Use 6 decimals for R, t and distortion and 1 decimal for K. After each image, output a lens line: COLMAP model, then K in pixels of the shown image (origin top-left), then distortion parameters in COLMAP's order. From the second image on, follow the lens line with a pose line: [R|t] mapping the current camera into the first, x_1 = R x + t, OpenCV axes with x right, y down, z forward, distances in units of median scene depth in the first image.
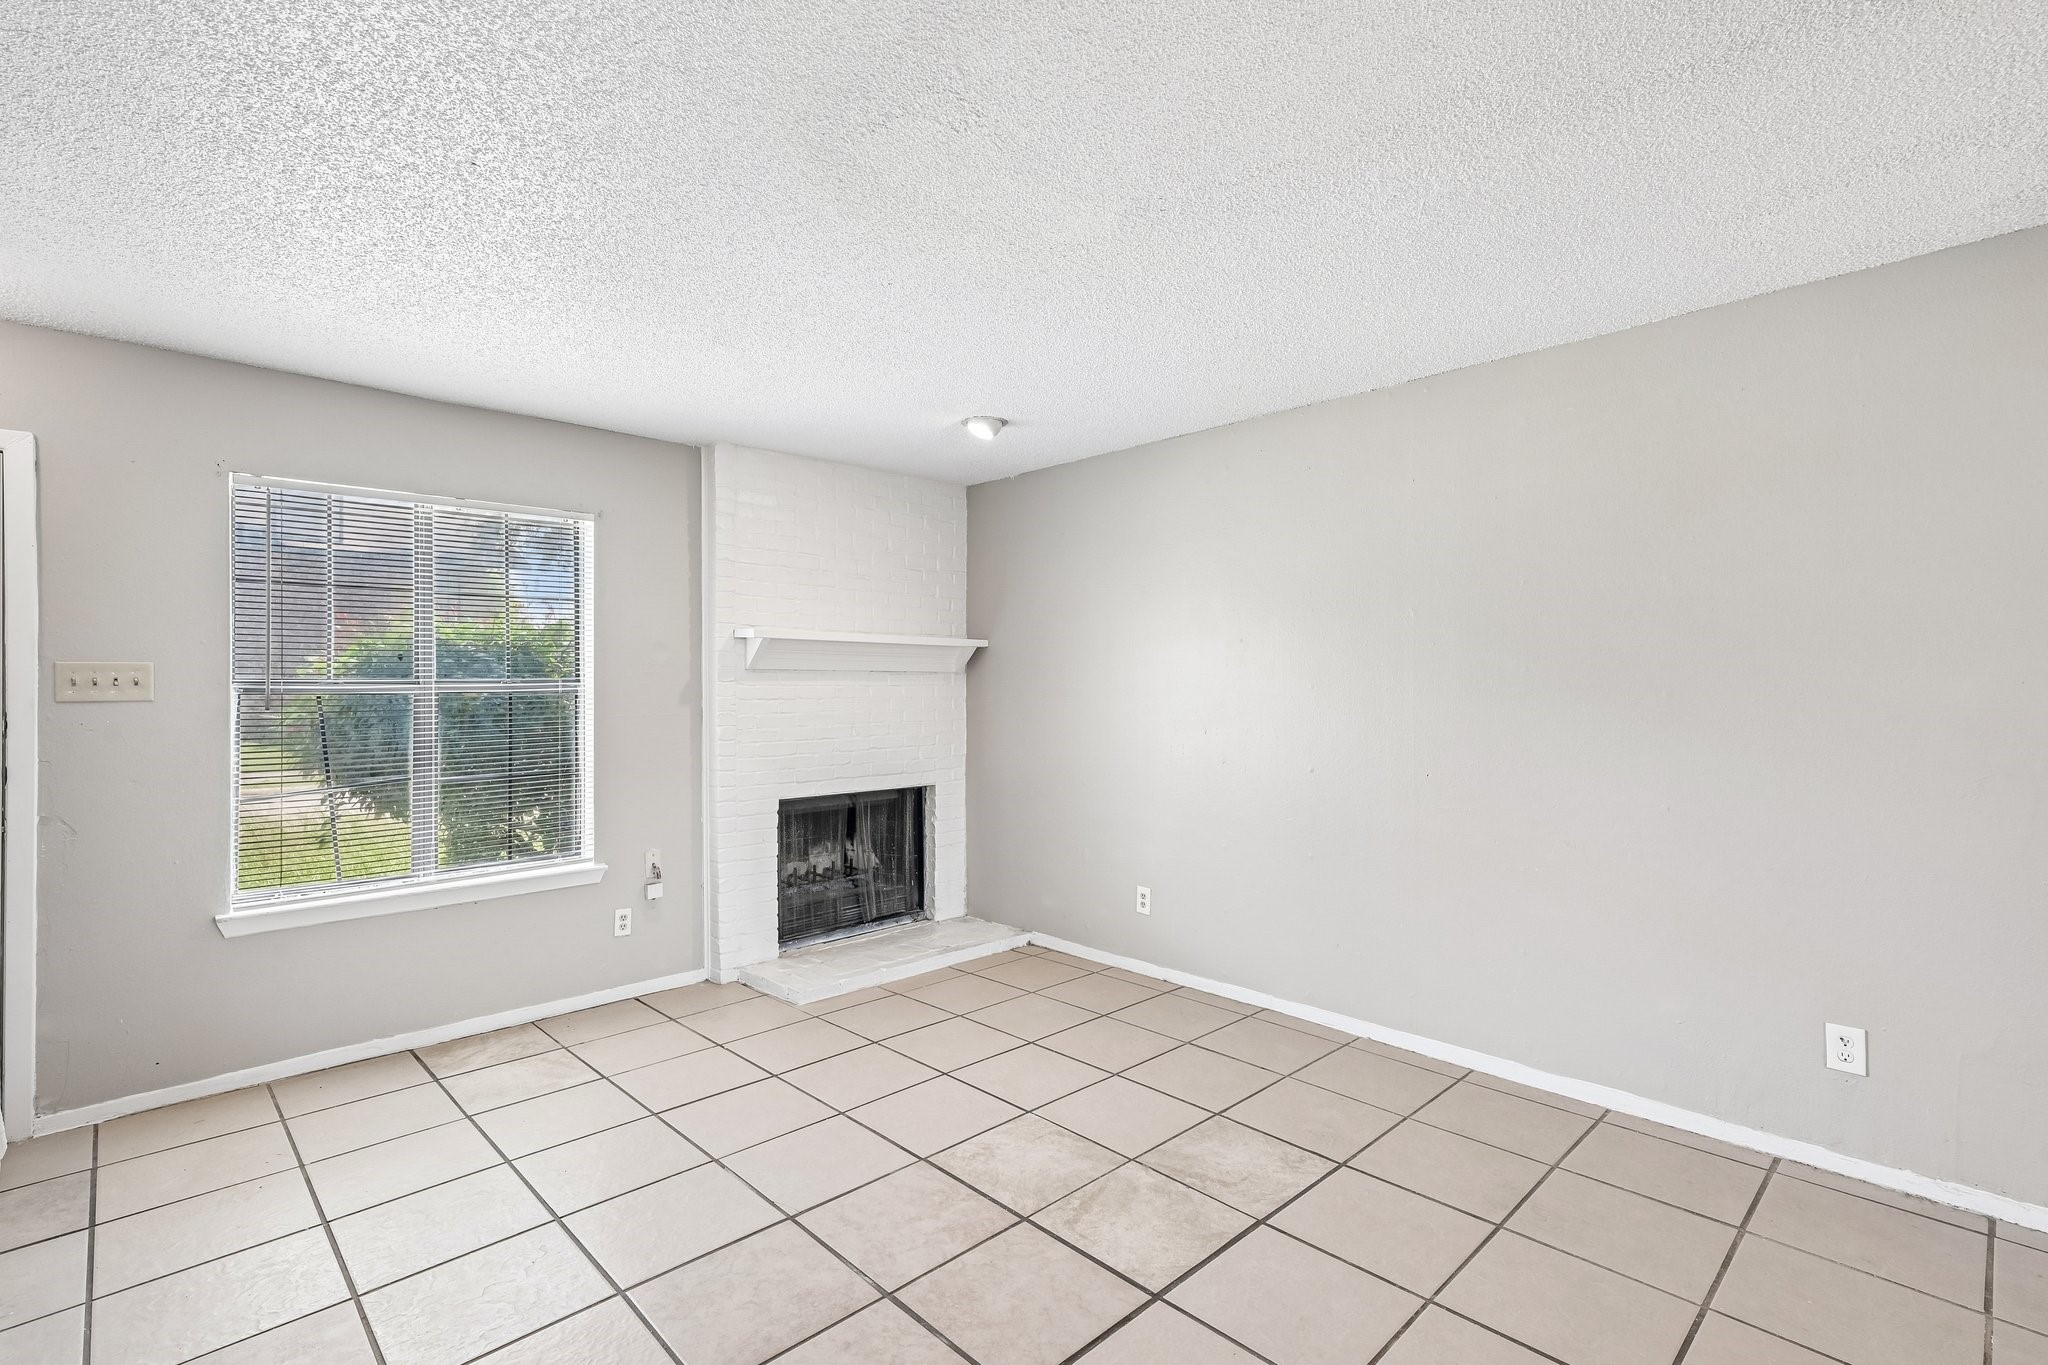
lens RADIAL K [[943.5, 0, 1015.7], [0, 943.5, 687.6], [0, 0, 1]] dist [0.007958, -0.000140]
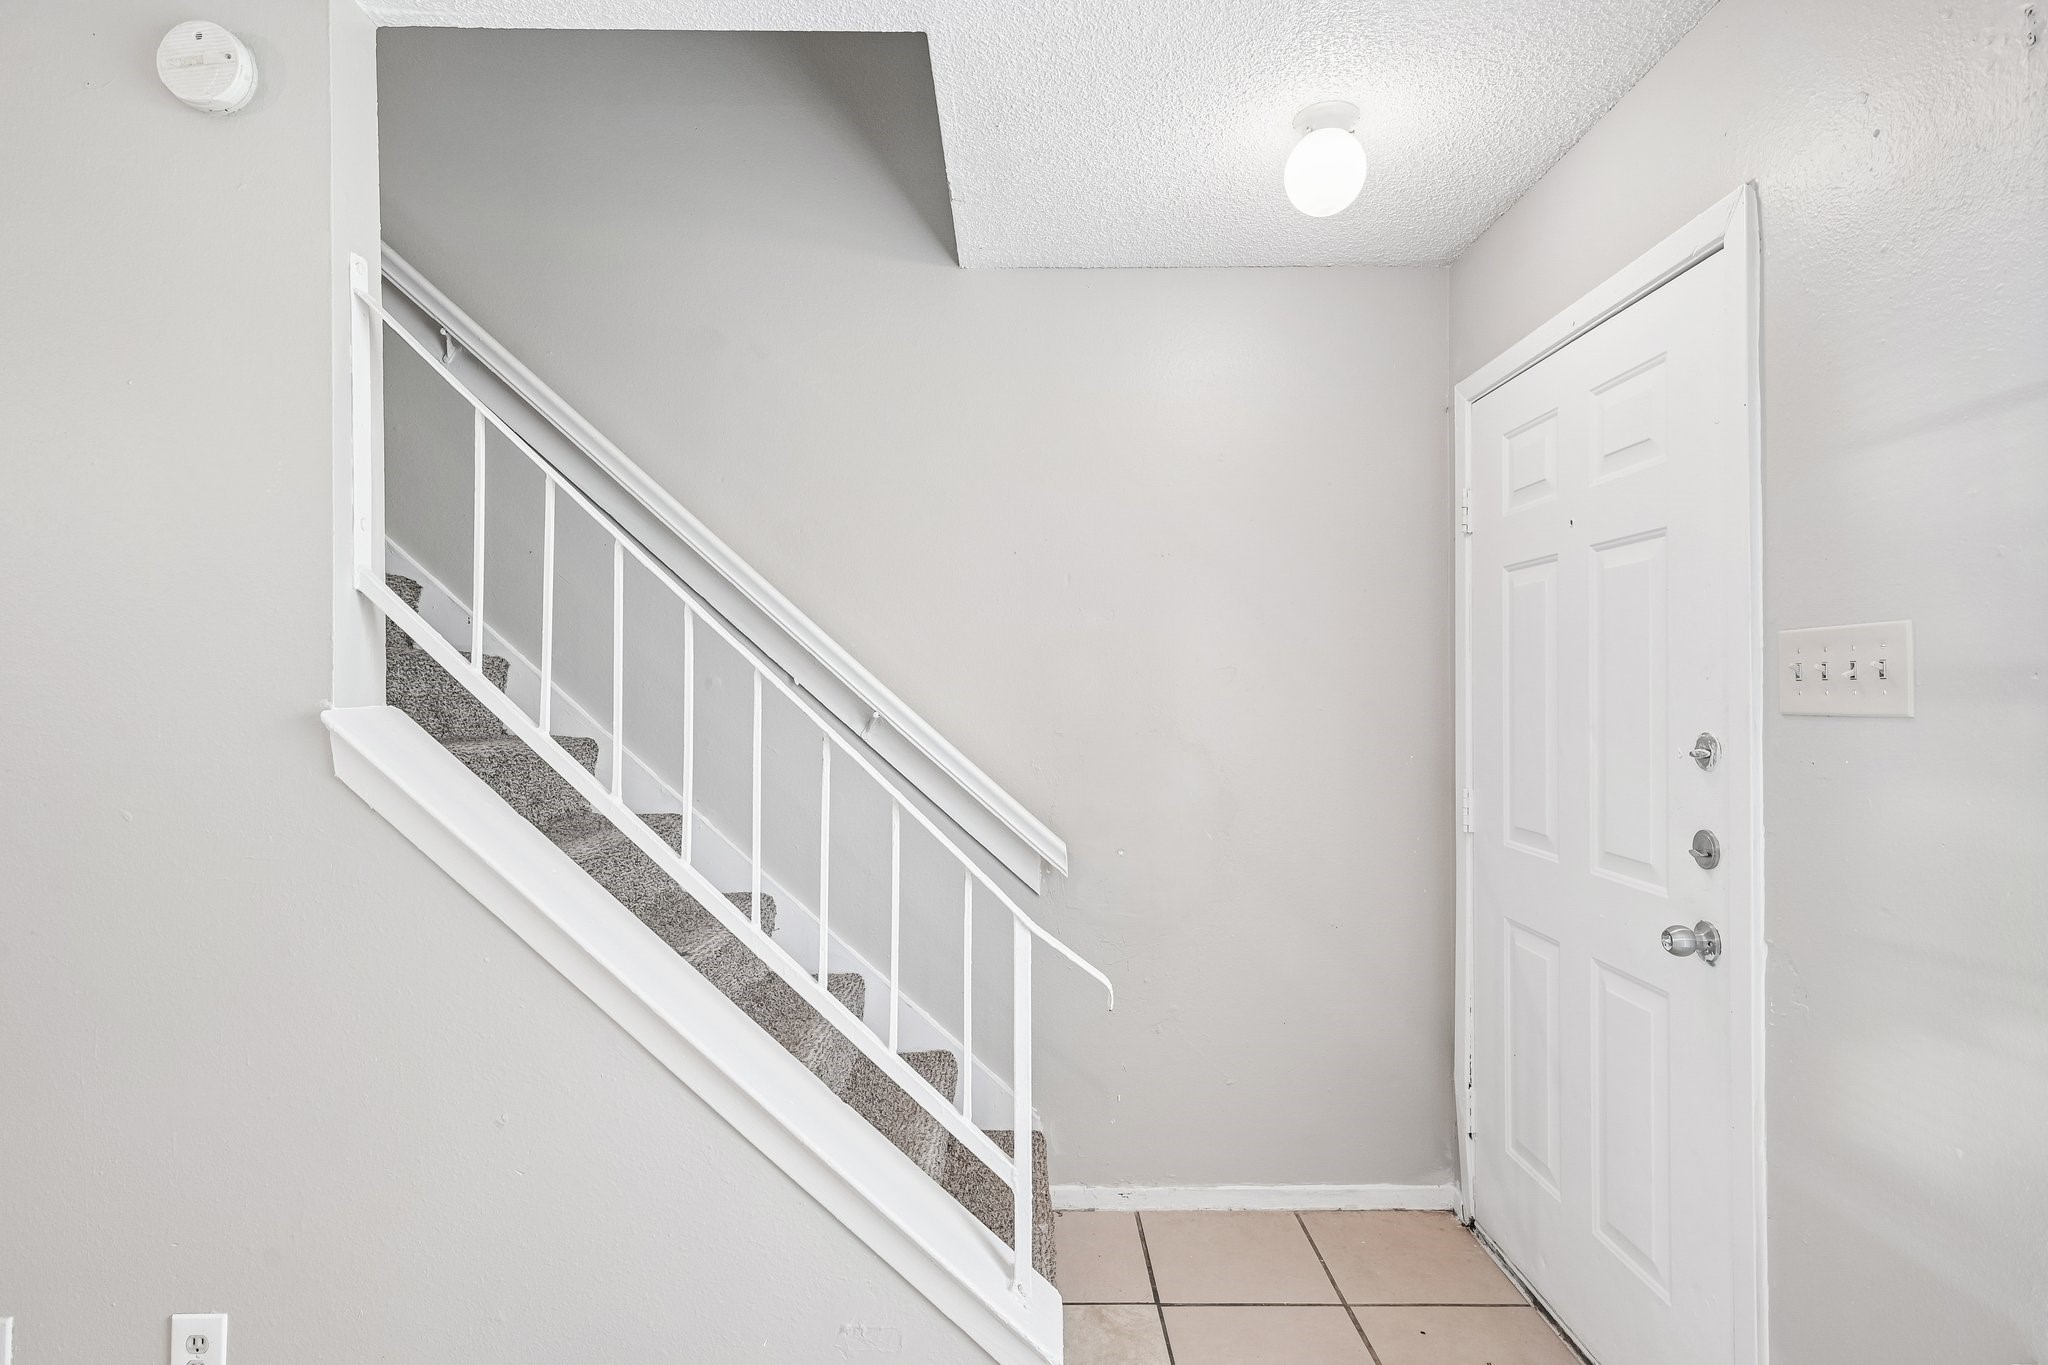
lens RADIAL K [[1010.3, 0, 1031.9], [0, 1010.3, 687.8], [0, 0, 1]] dist [0.005971, 0.000078]
pose [[-0.672046, 0.004250, -0.740497, -0.252634], [0.005946, 0.999982, 0.000343, -0.000570], [0.740486, -0.004173, -0.672059, 0.730910]]
